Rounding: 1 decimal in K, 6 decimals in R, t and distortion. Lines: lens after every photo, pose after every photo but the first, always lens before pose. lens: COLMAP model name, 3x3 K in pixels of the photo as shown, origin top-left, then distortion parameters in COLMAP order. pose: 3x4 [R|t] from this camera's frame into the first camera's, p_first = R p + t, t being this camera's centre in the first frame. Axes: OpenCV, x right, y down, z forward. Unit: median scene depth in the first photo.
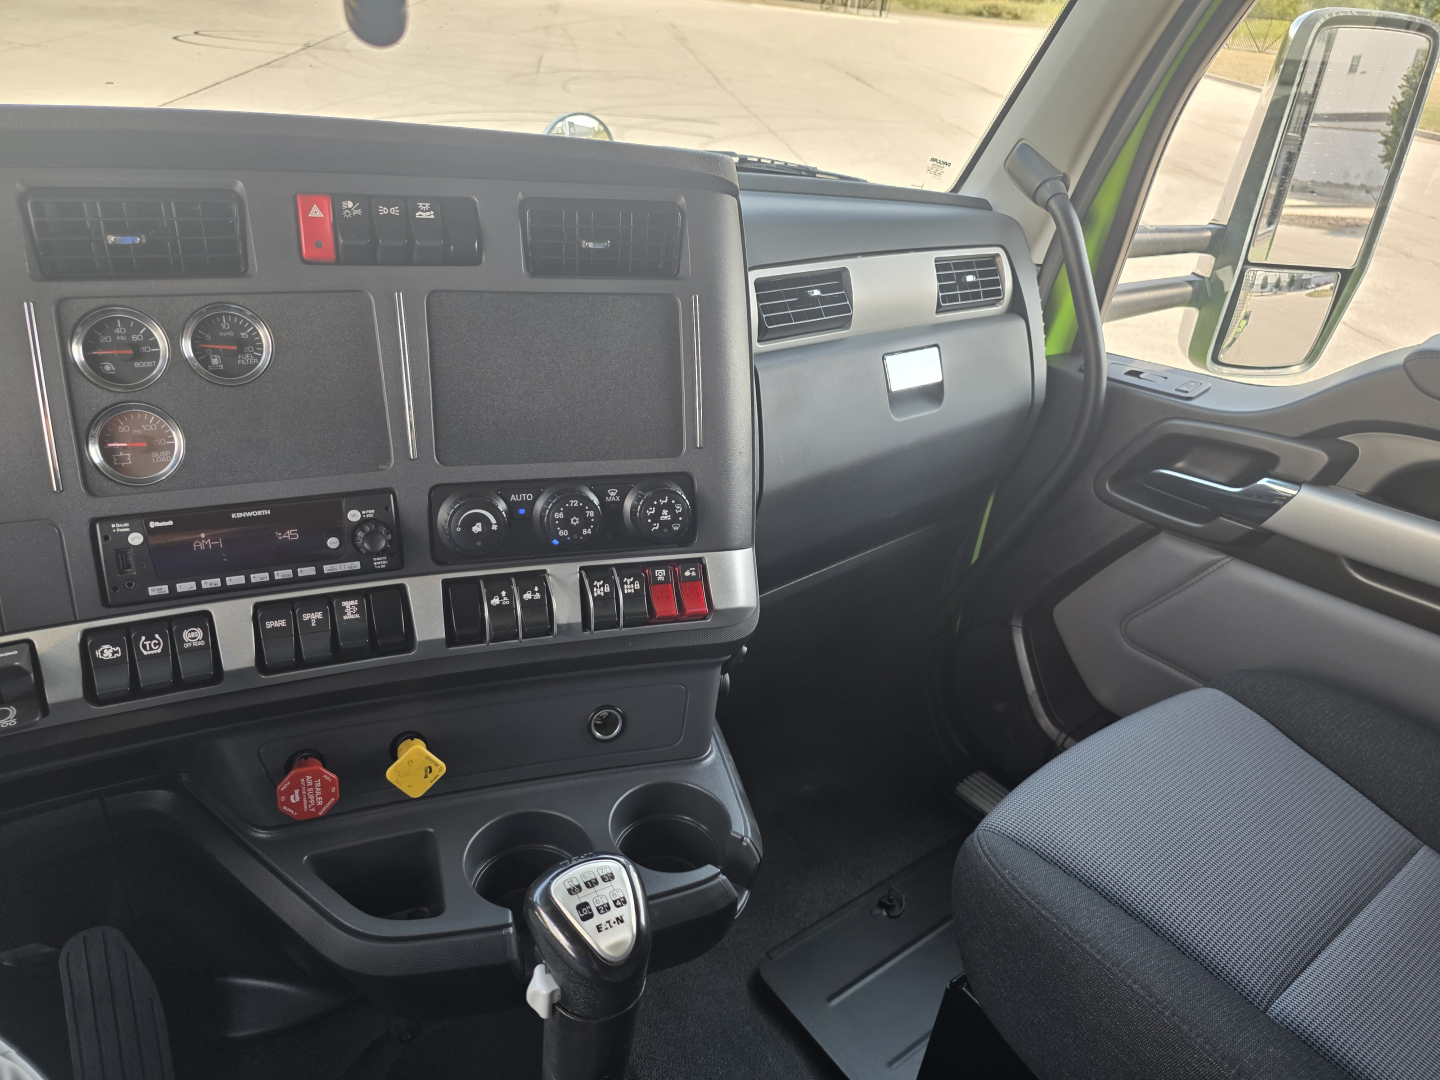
lens RADIAL K [[972.3, 0, 715.3], [0, 972.3, 543.7], [0, 0, 1]] dist [0.018998, -0.031186]
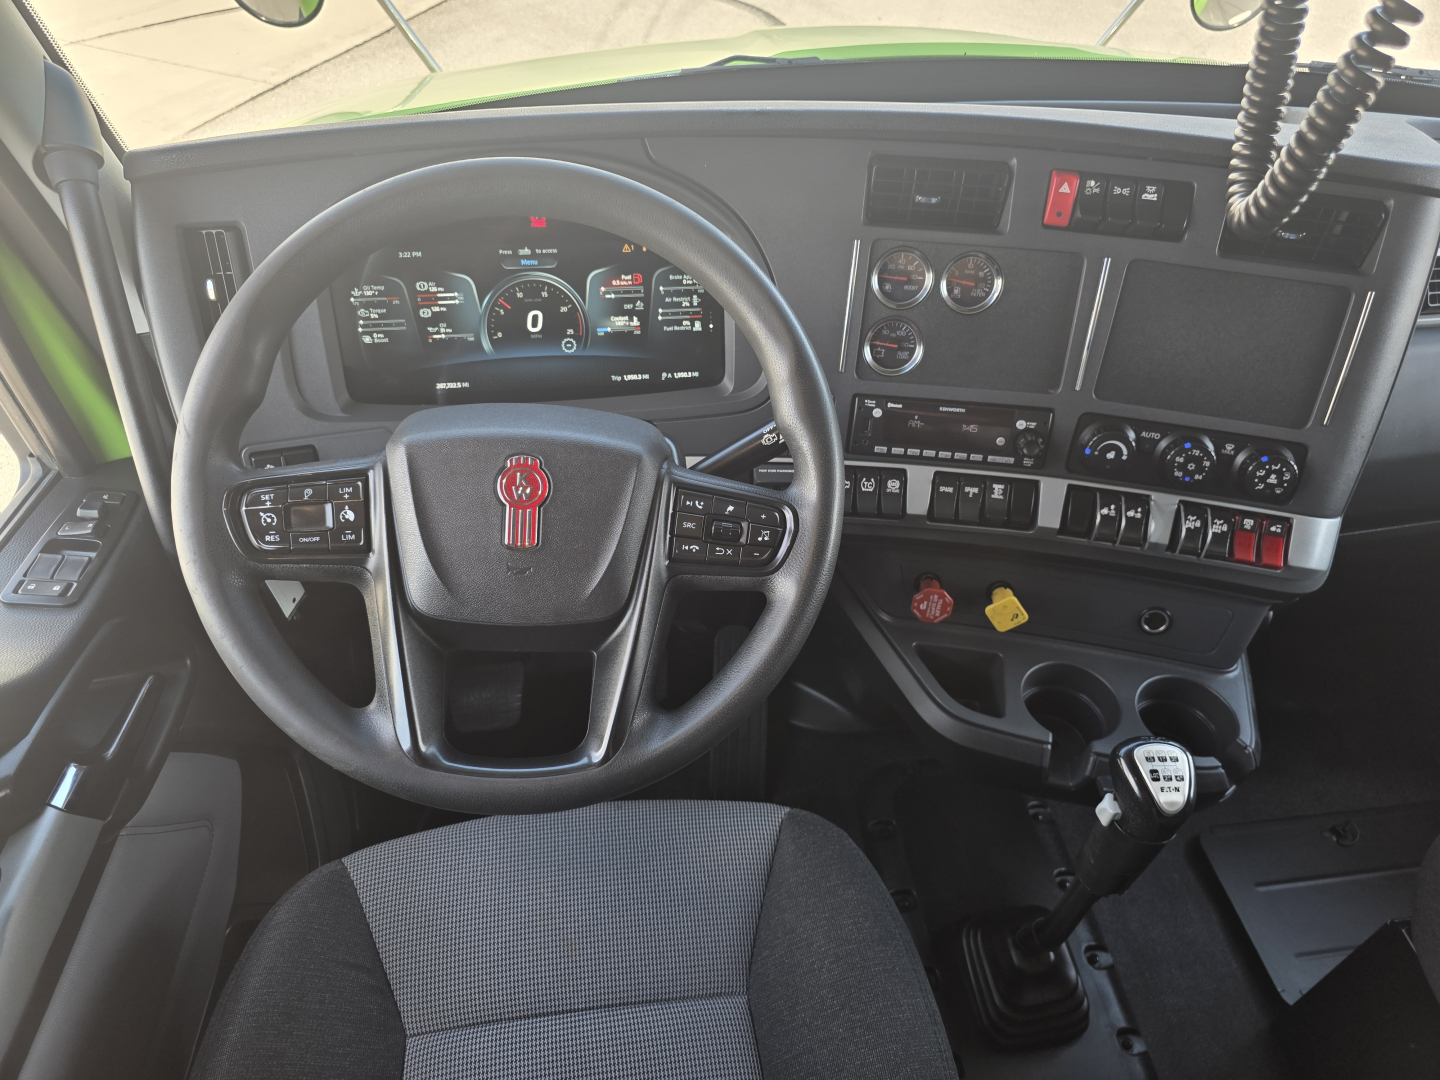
lens RADIAL K [[972.3, 0, 715.3], [0, 972.3, 543.7], [0, 0, 1]] dist [0.018998, -0.031186]
pose [[0.868661, 0.298956, -0.395037, -0.157414], [-0.200138, 0.941200, 0.272190, -0.151389], [0.453182, -0.157379, 0.877416, -0.370761]]
